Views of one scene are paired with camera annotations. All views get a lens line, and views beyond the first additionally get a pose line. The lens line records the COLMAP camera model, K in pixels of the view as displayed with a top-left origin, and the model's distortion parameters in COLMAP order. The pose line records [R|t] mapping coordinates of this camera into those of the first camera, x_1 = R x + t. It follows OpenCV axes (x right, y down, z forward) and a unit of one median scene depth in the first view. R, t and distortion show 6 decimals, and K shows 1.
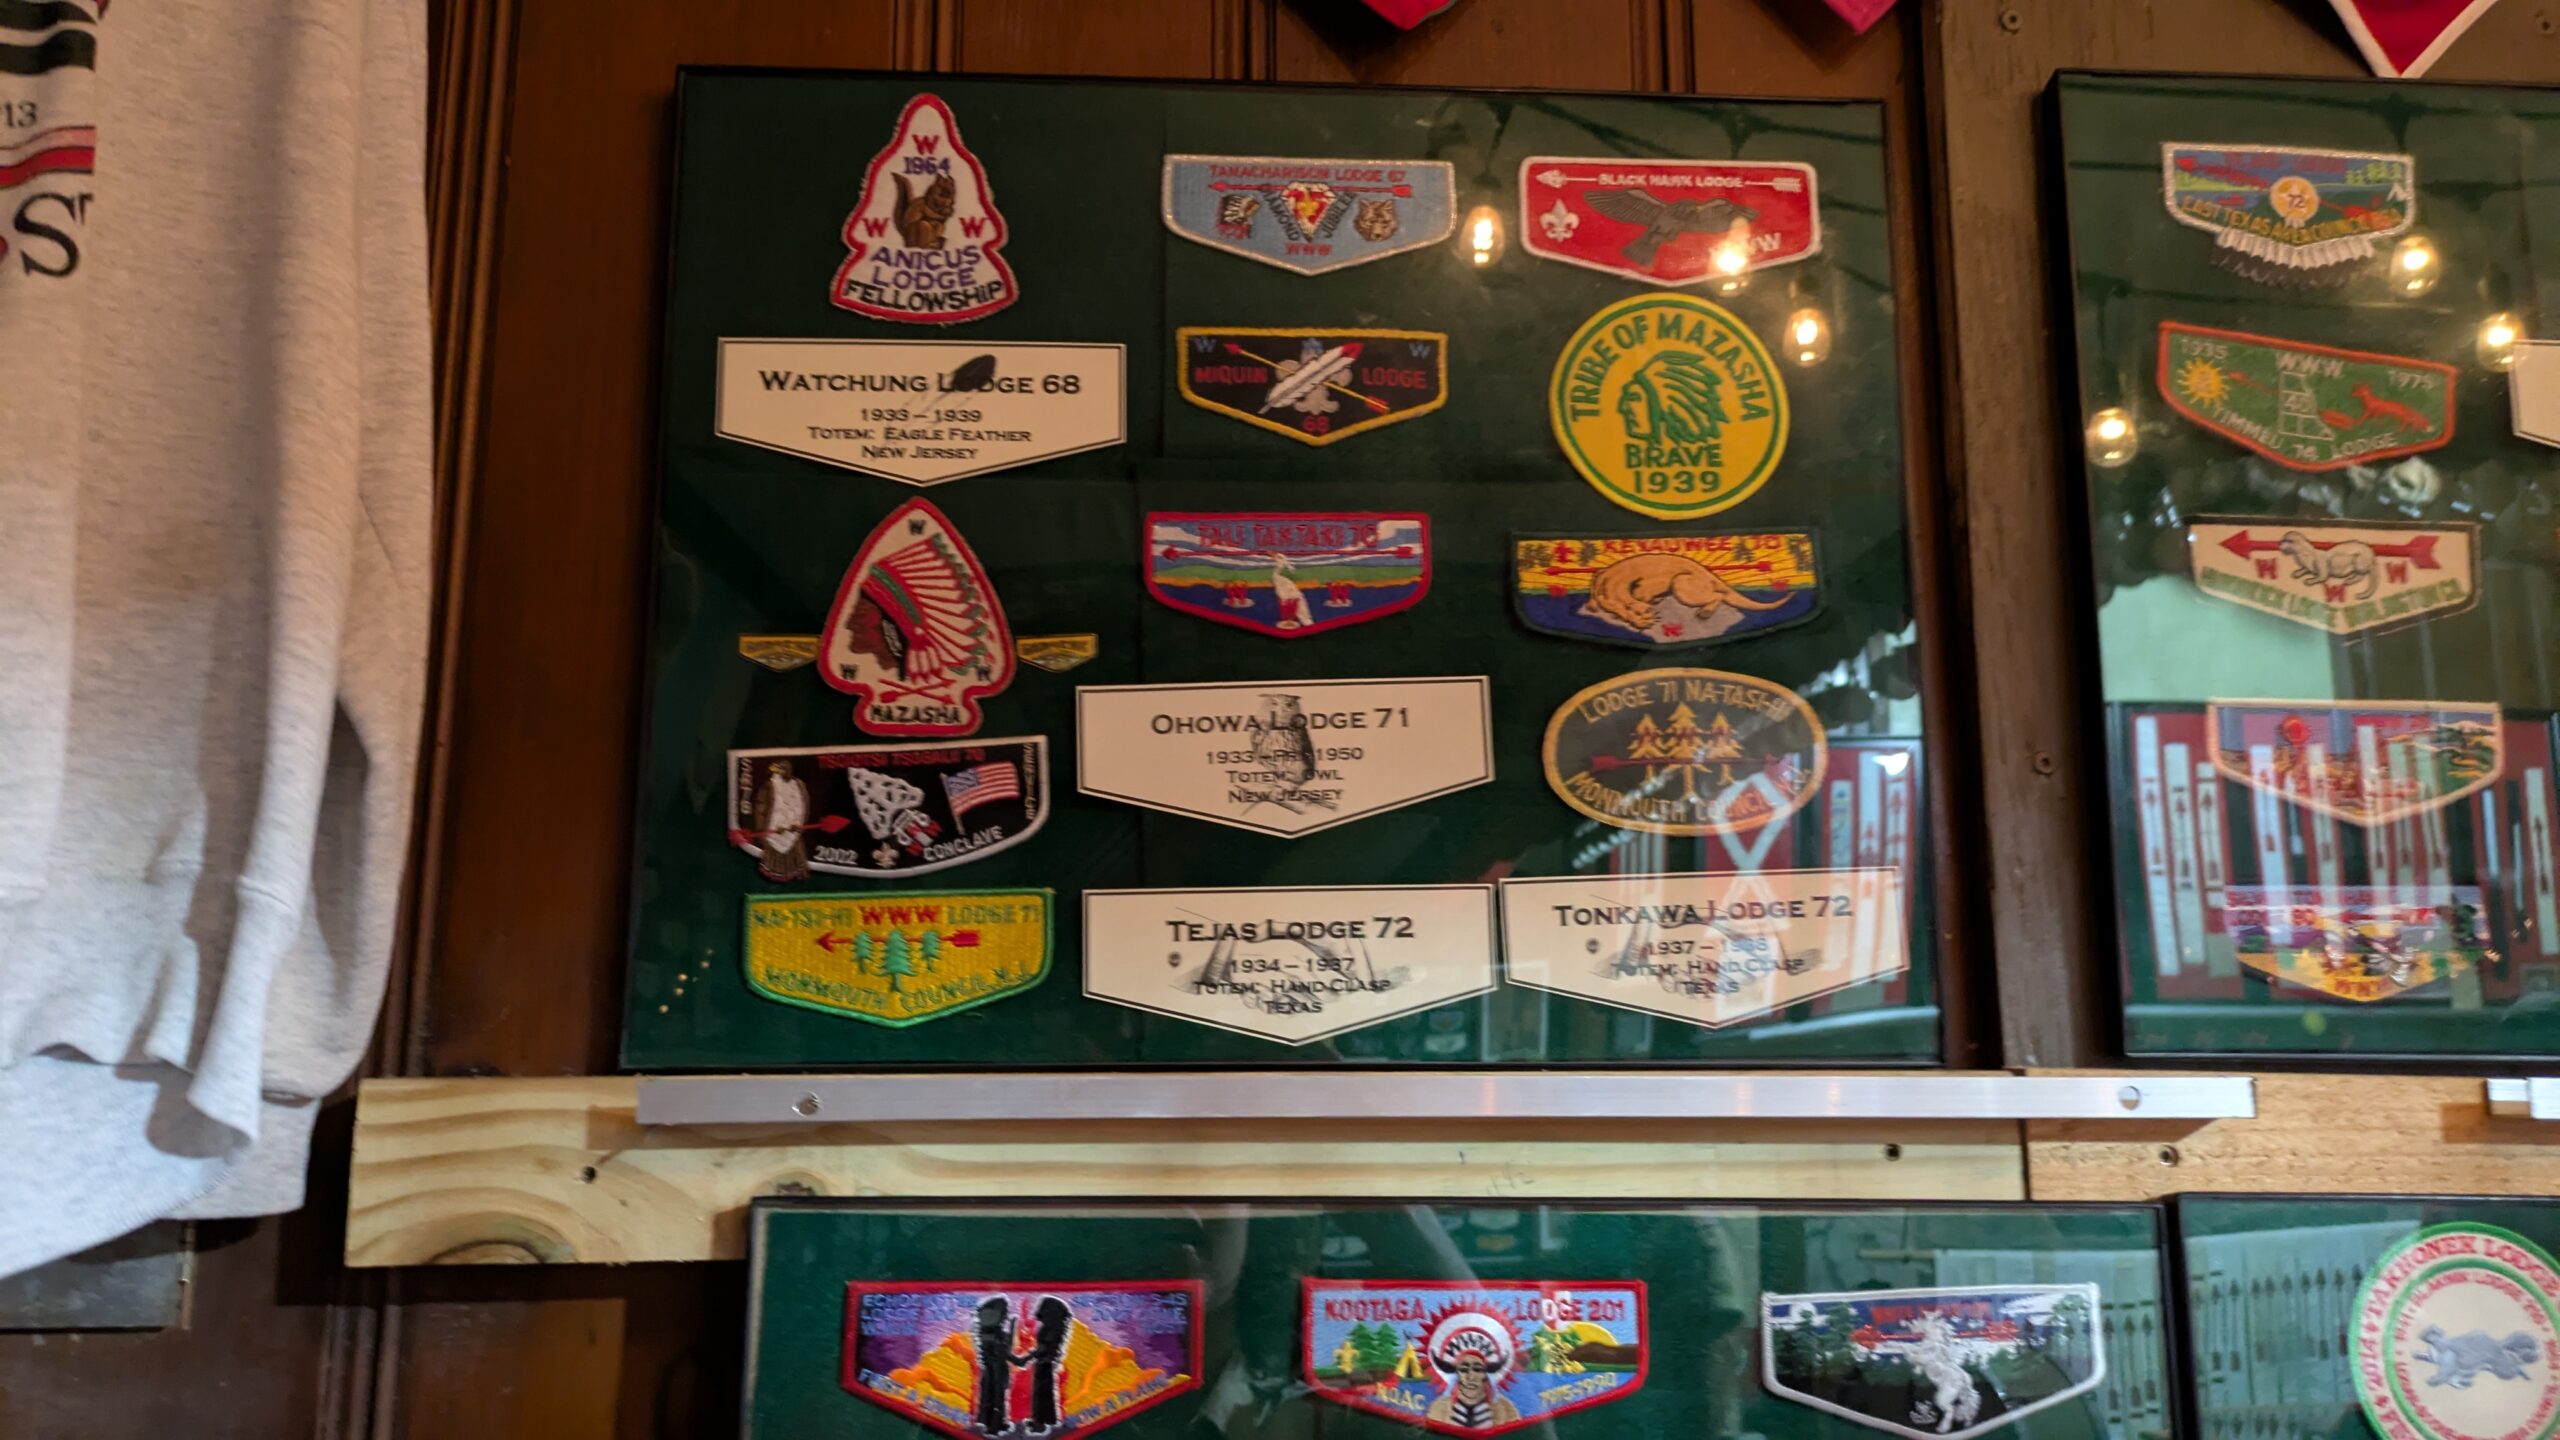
lens RADIAL K [[1916.2, 0, 1272.8], [0, 1916.2, 679.0], [0, 0, 1]] dist [0.073559, -0.082921]
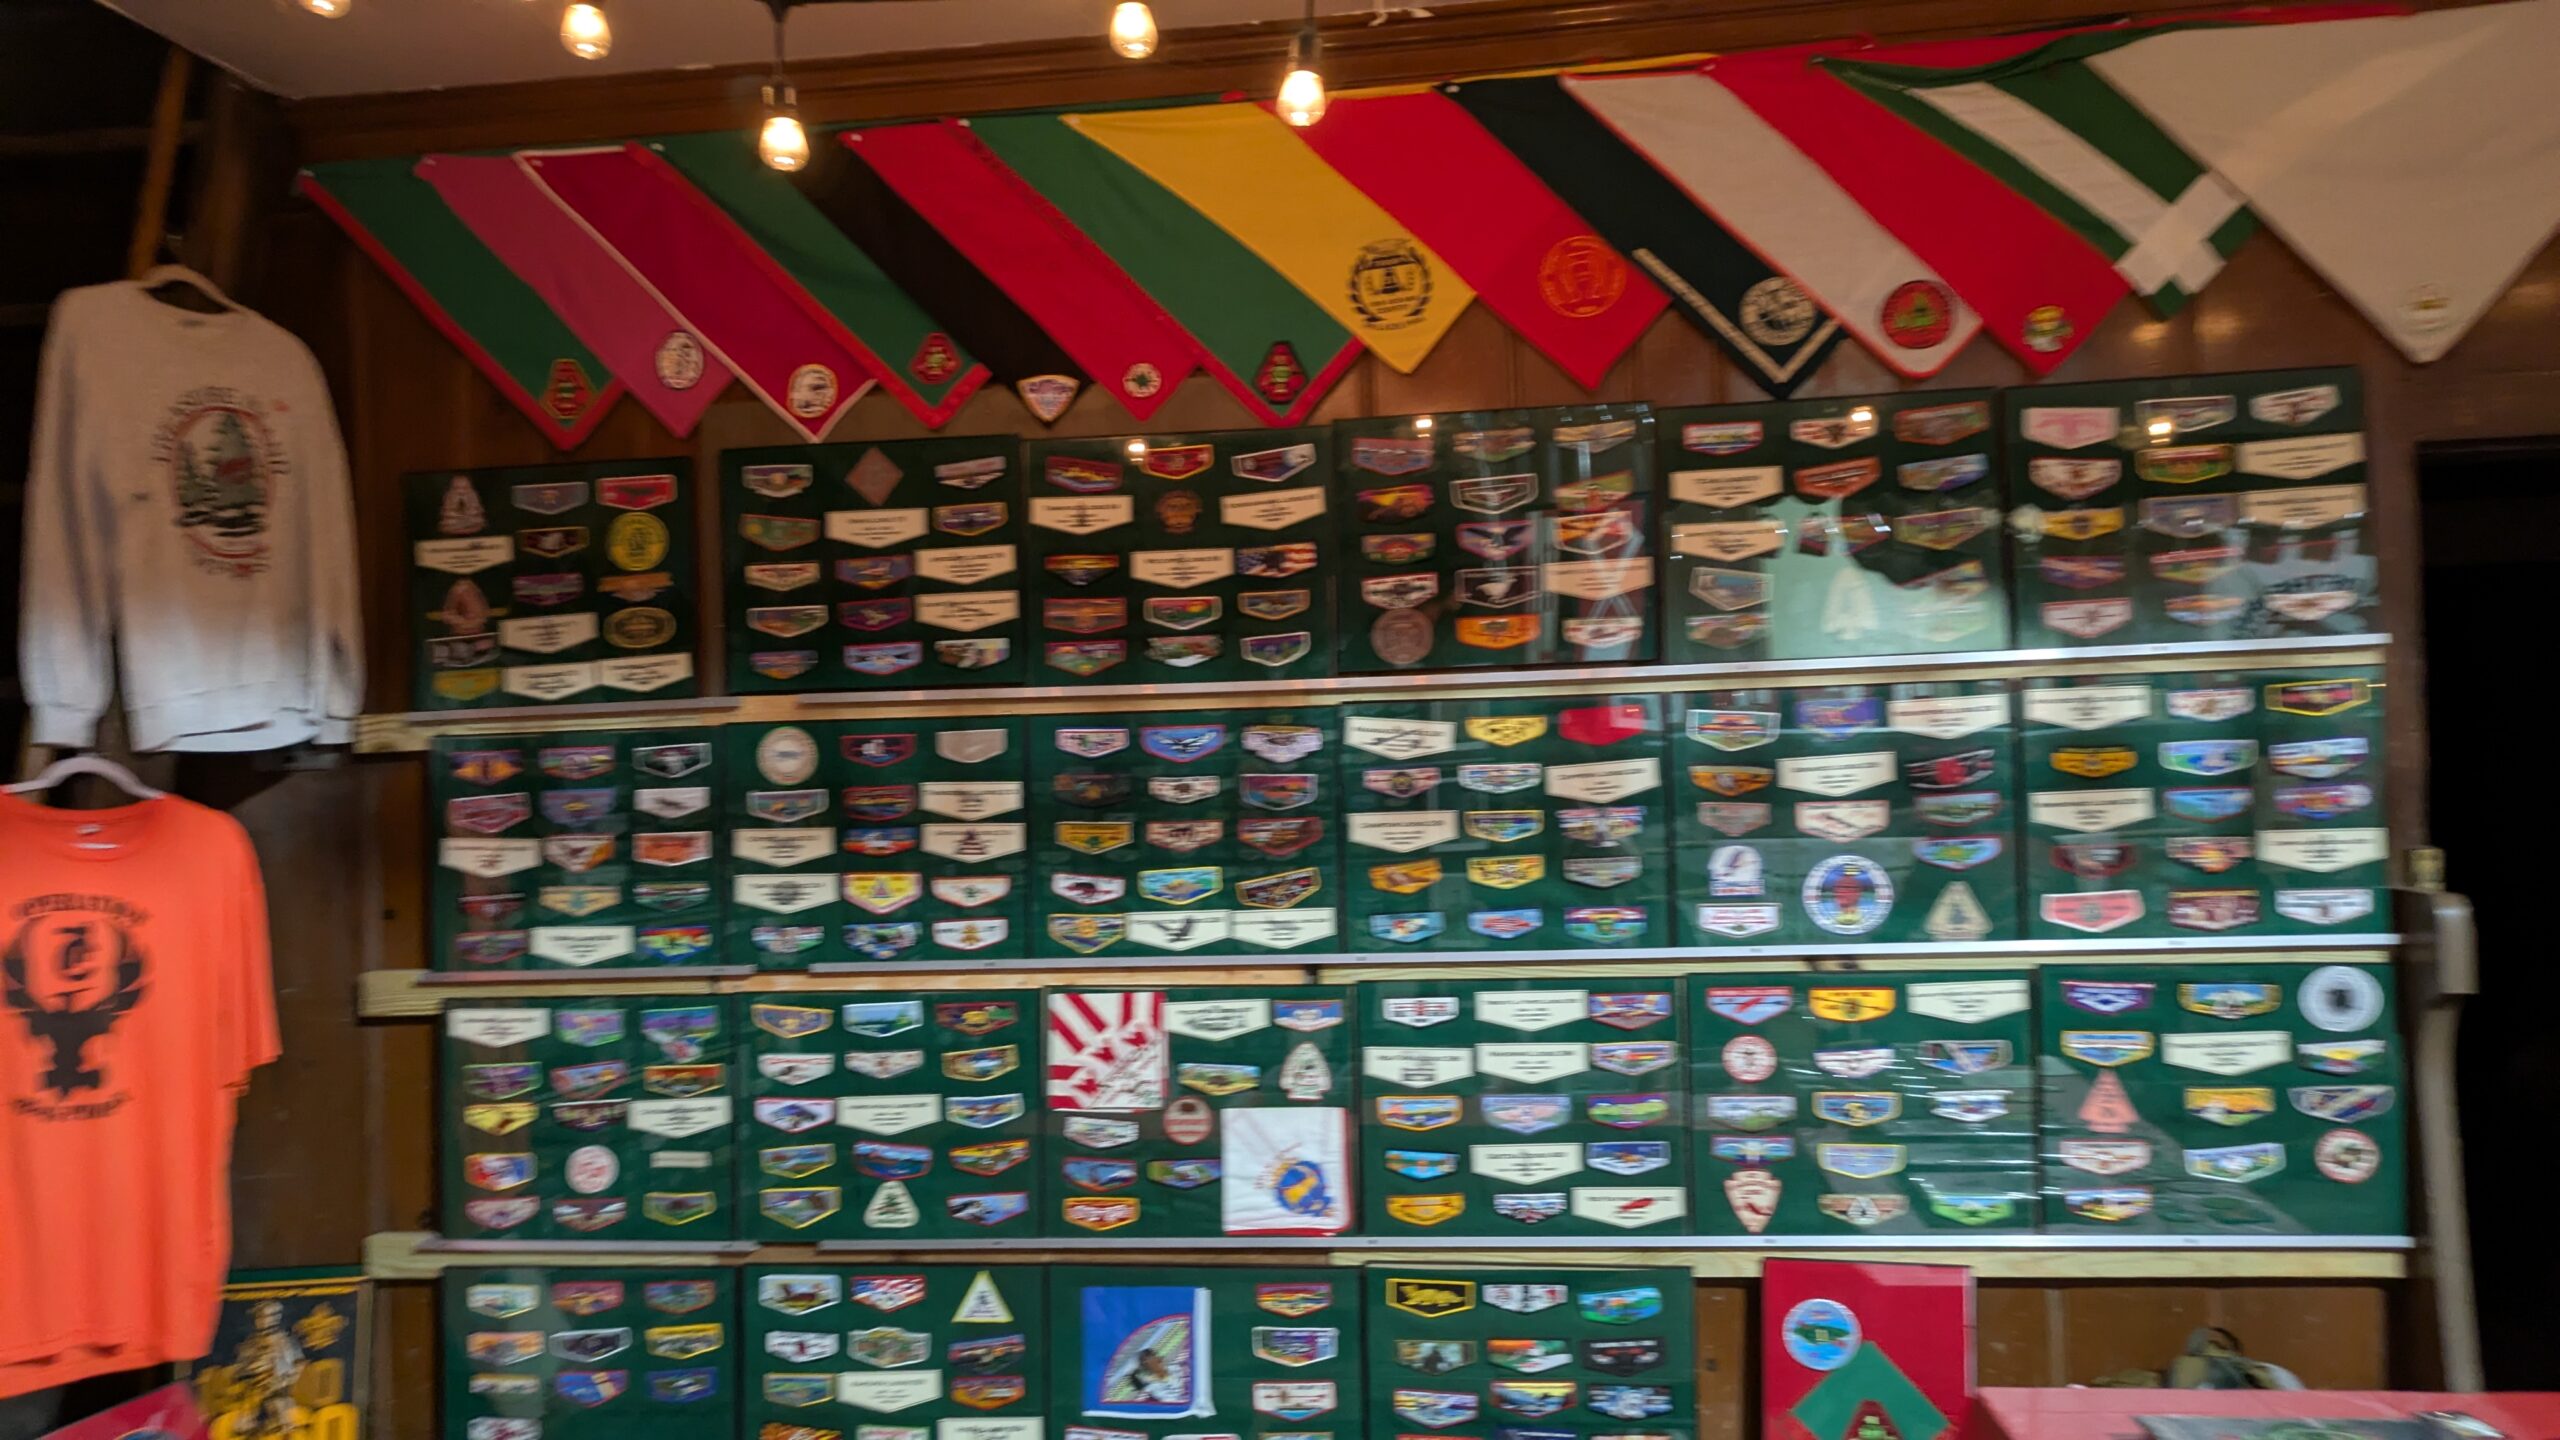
lens RADIAL K [[1909.3, 0, 1280.0], [0, 1909.3, 720.0], [0, 0, 1]] dist [0.032491, -0.004421]
pose [[0.981397, -0.044026, -0.186875, 2.349171], [0.071316, 0.987306, 0.141921, -0.255874], [0.178254, -0.152608, 0.972078, -2.829872]]
